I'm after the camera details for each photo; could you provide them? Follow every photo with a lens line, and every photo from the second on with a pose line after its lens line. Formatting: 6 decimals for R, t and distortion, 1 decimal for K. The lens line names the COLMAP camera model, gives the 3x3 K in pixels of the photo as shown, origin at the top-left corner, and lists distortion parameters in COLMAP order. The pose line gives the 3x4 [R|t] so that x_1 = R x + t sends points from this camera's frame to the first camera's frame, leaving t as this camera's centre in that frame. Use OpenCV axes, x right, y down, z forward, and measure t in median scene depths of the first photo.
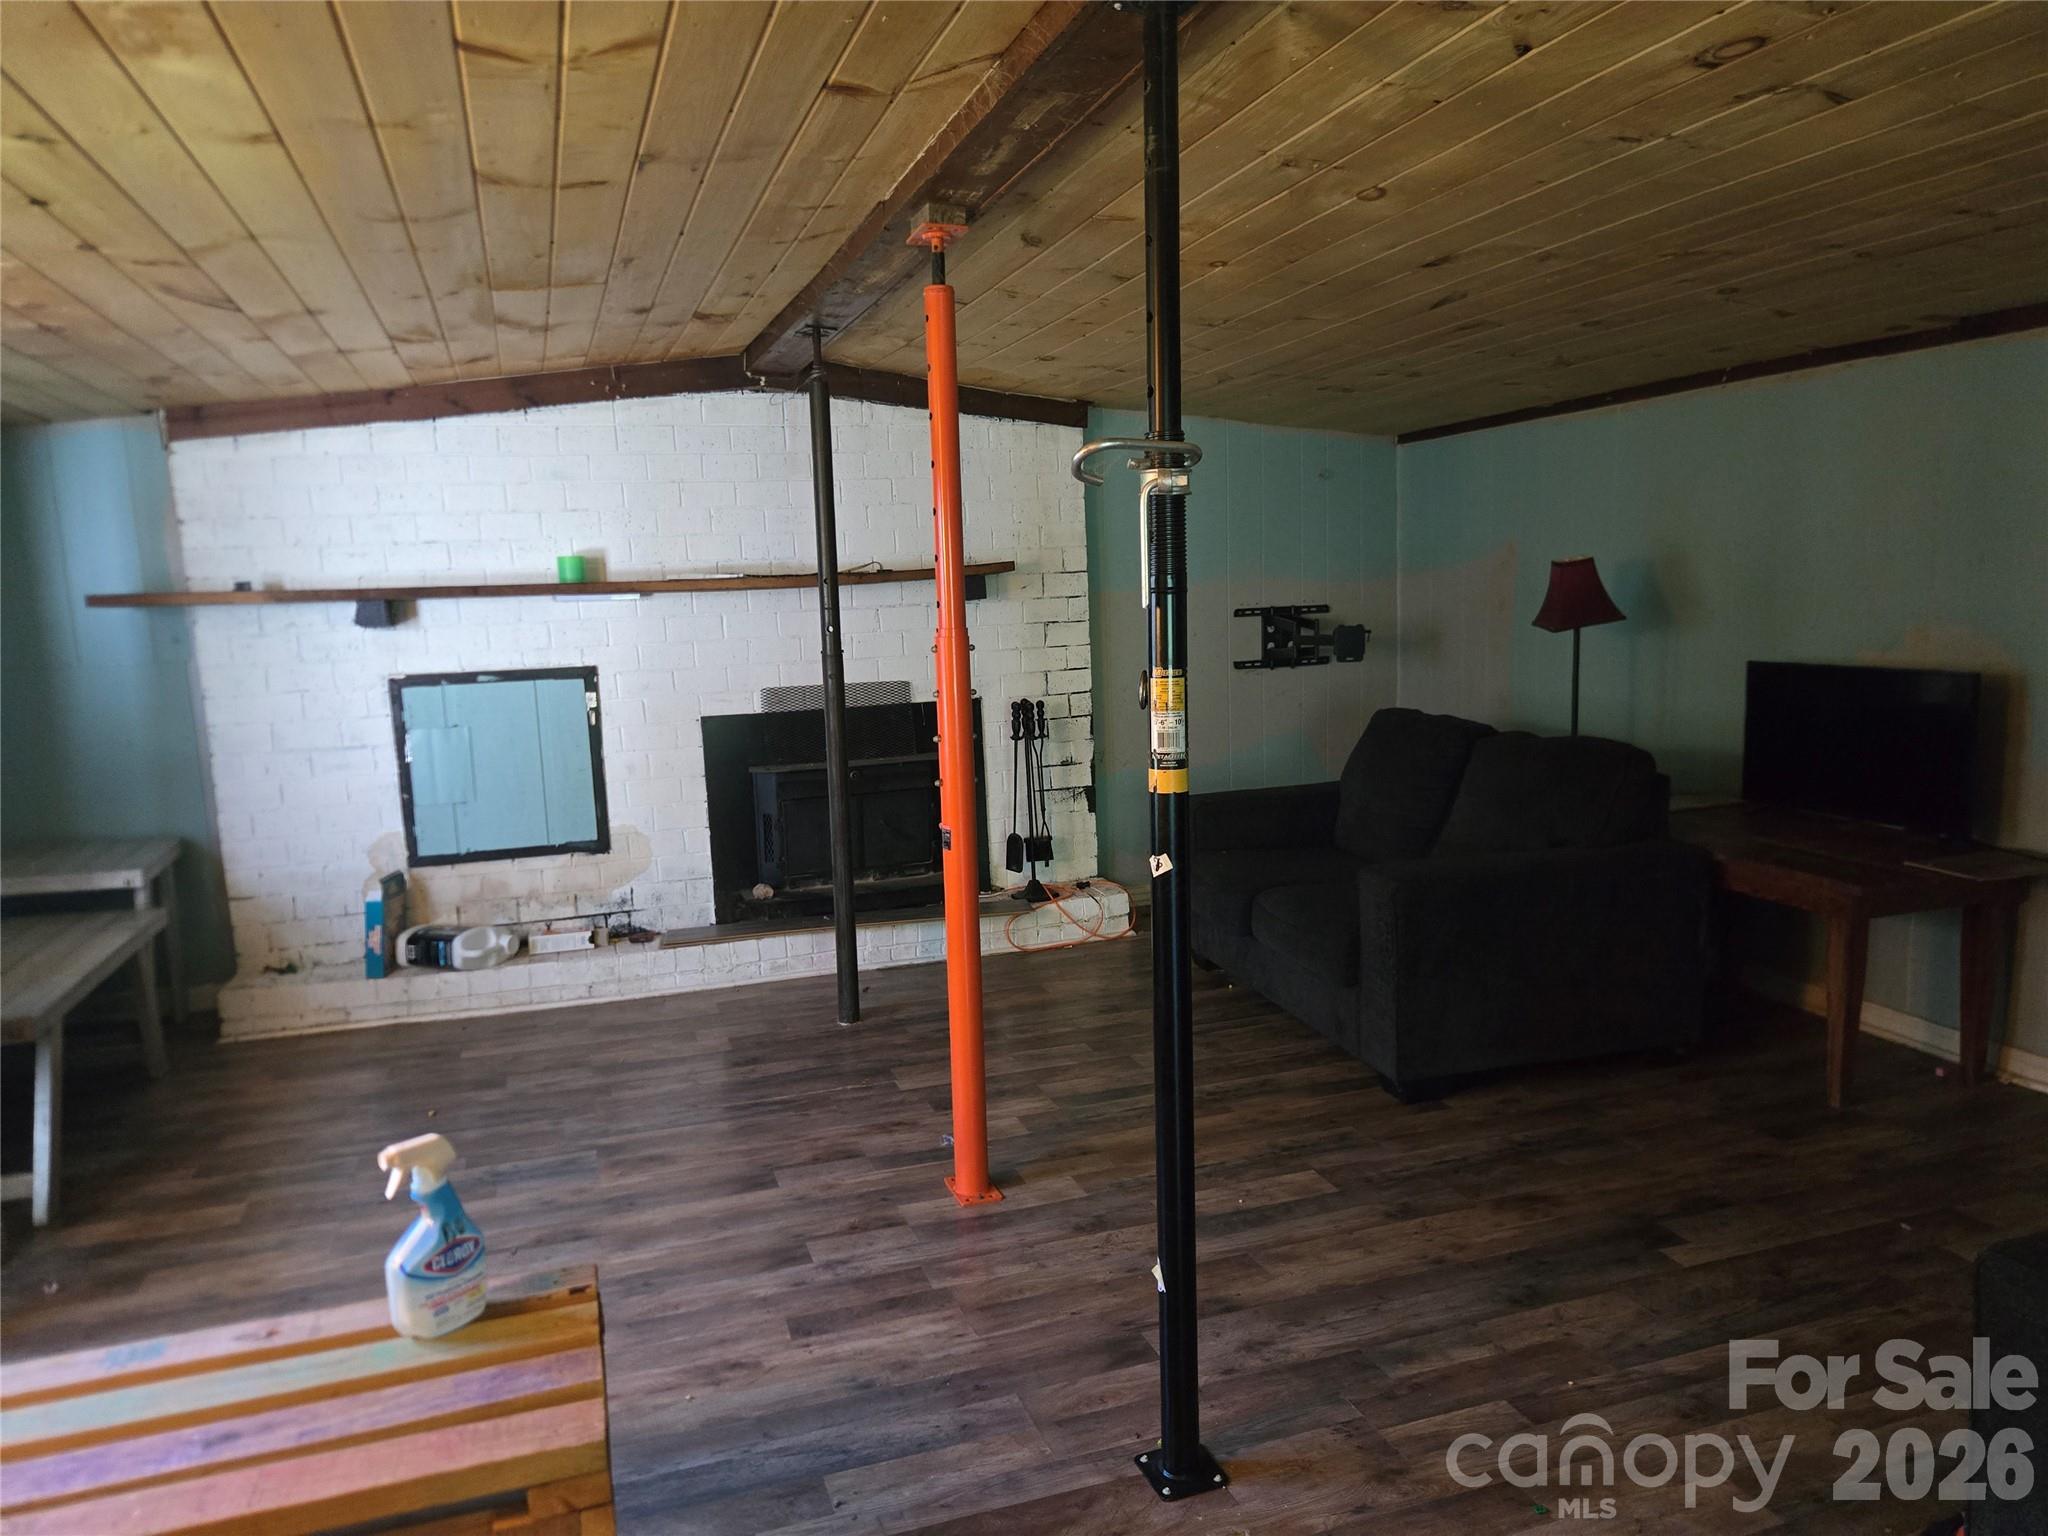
lens RADIAL K [[1384.5, 0, 1030.0], [0, 1384.5, 791.2], [0, 0, 1]] dist [0.047210, -0.000947]
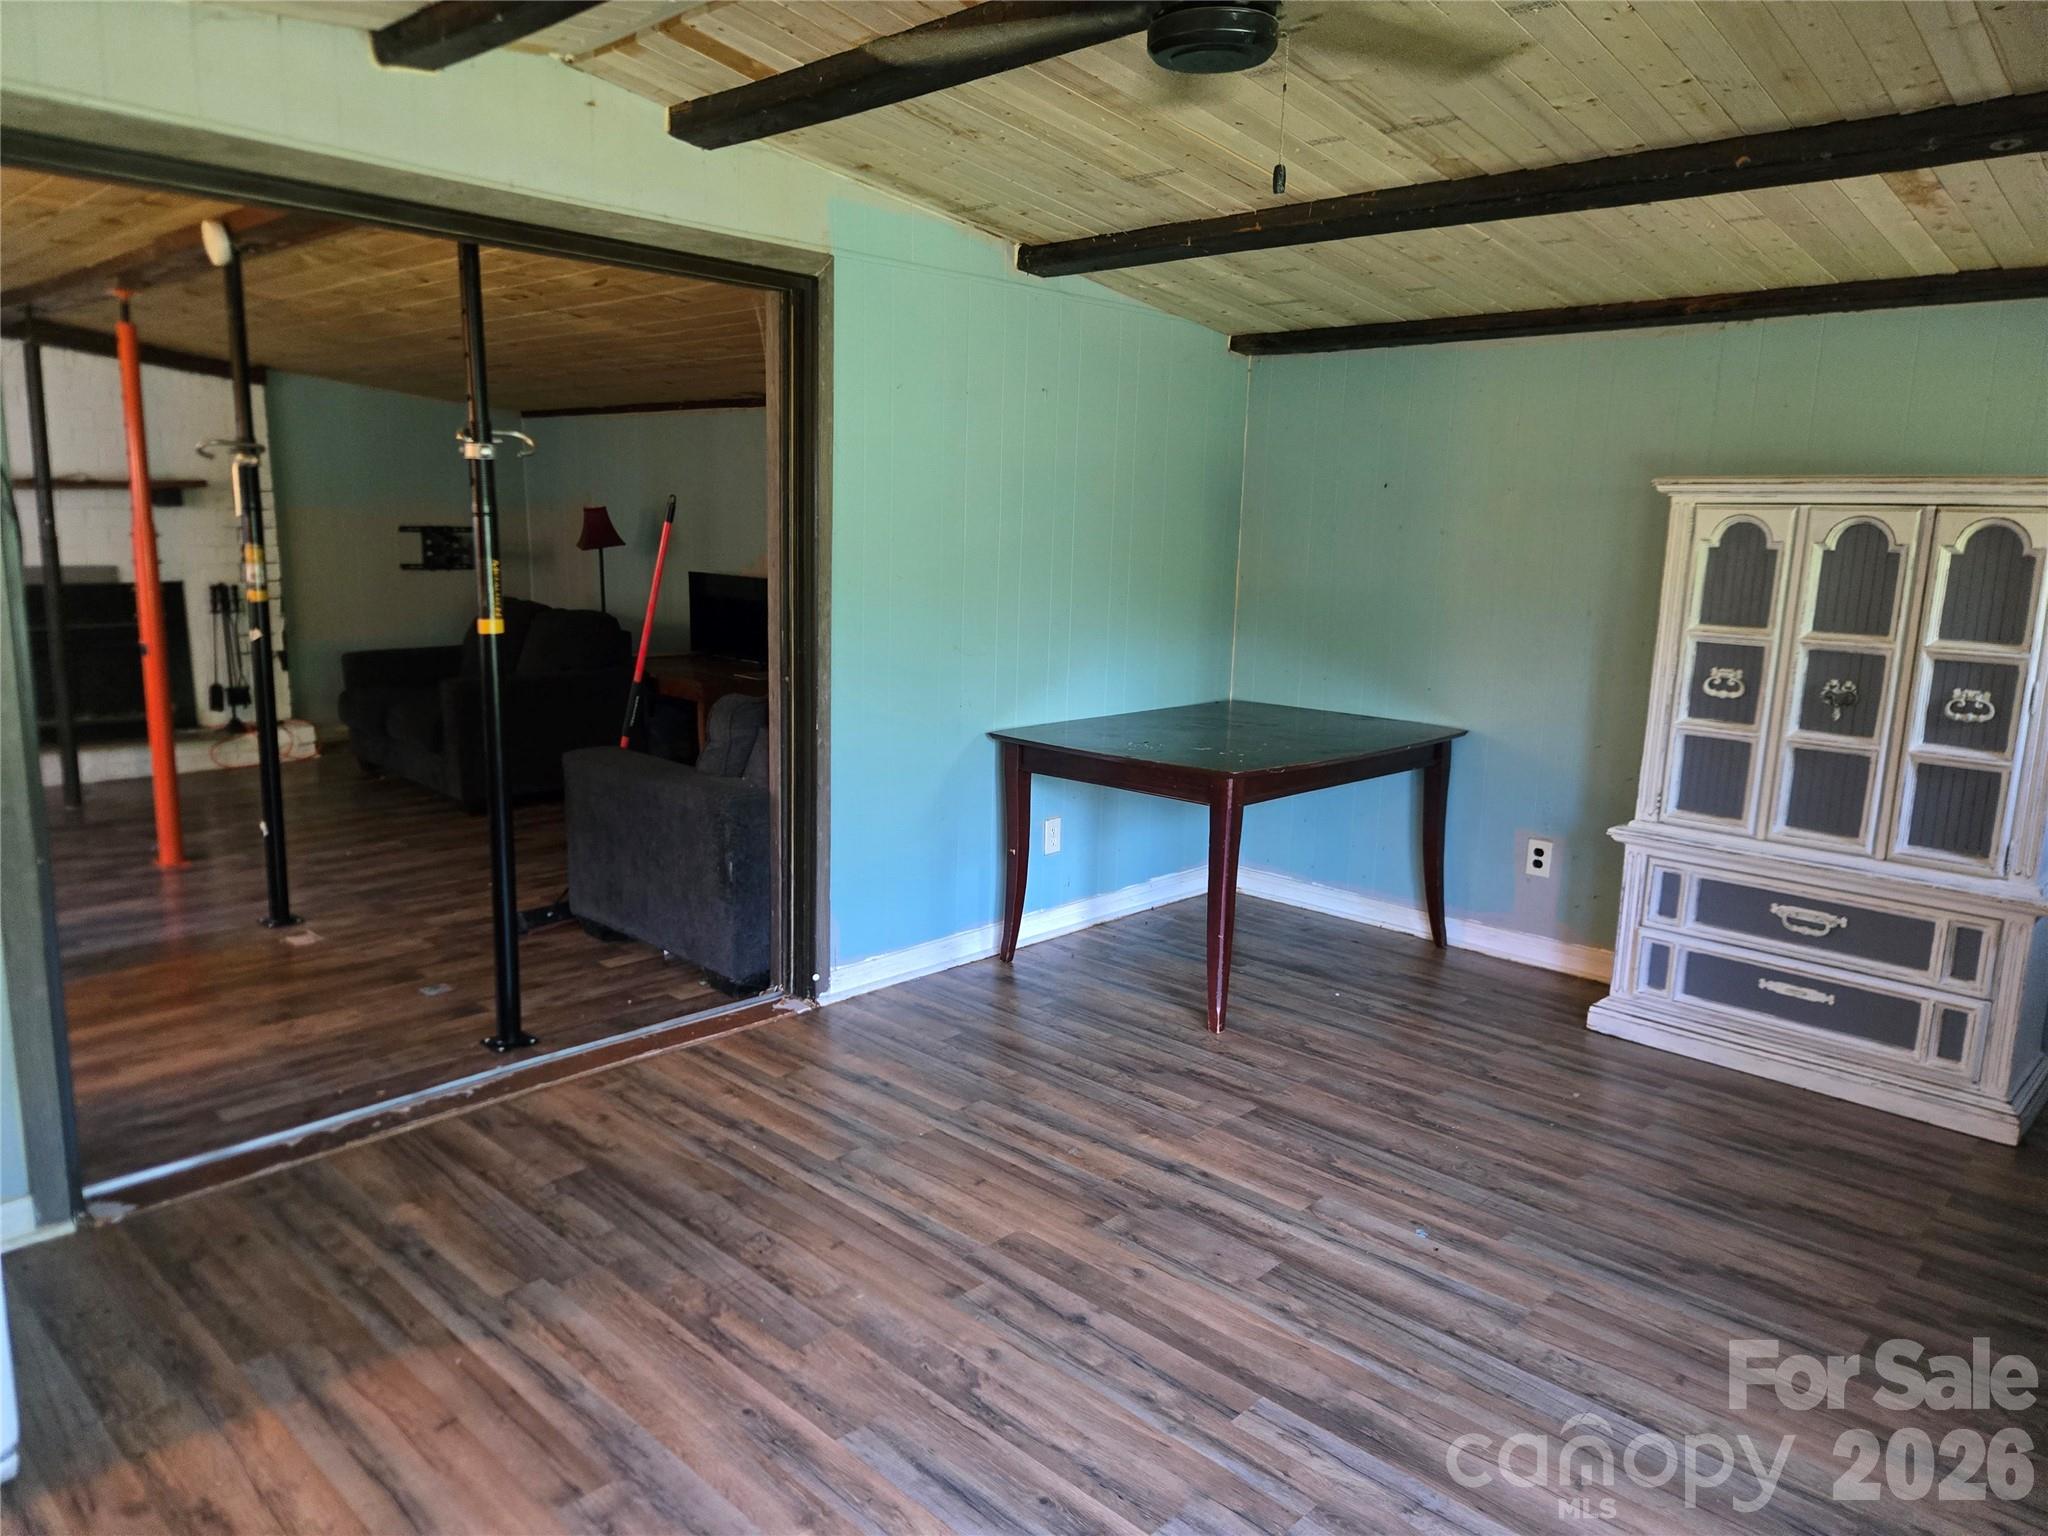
lens RADIAL K [[1374.8, 0, 1002.7], [0, 1374.8, 770.1], [0, 0, 1]] dist [0.033787, -0.003207]
pose [[0.890107, -0.028092, 0.454885, 0.058506], [0.012352, 0.999219, 0.037538, 0.082209], [-0.455584, -0.027794, 0.889759, -0.617879]]
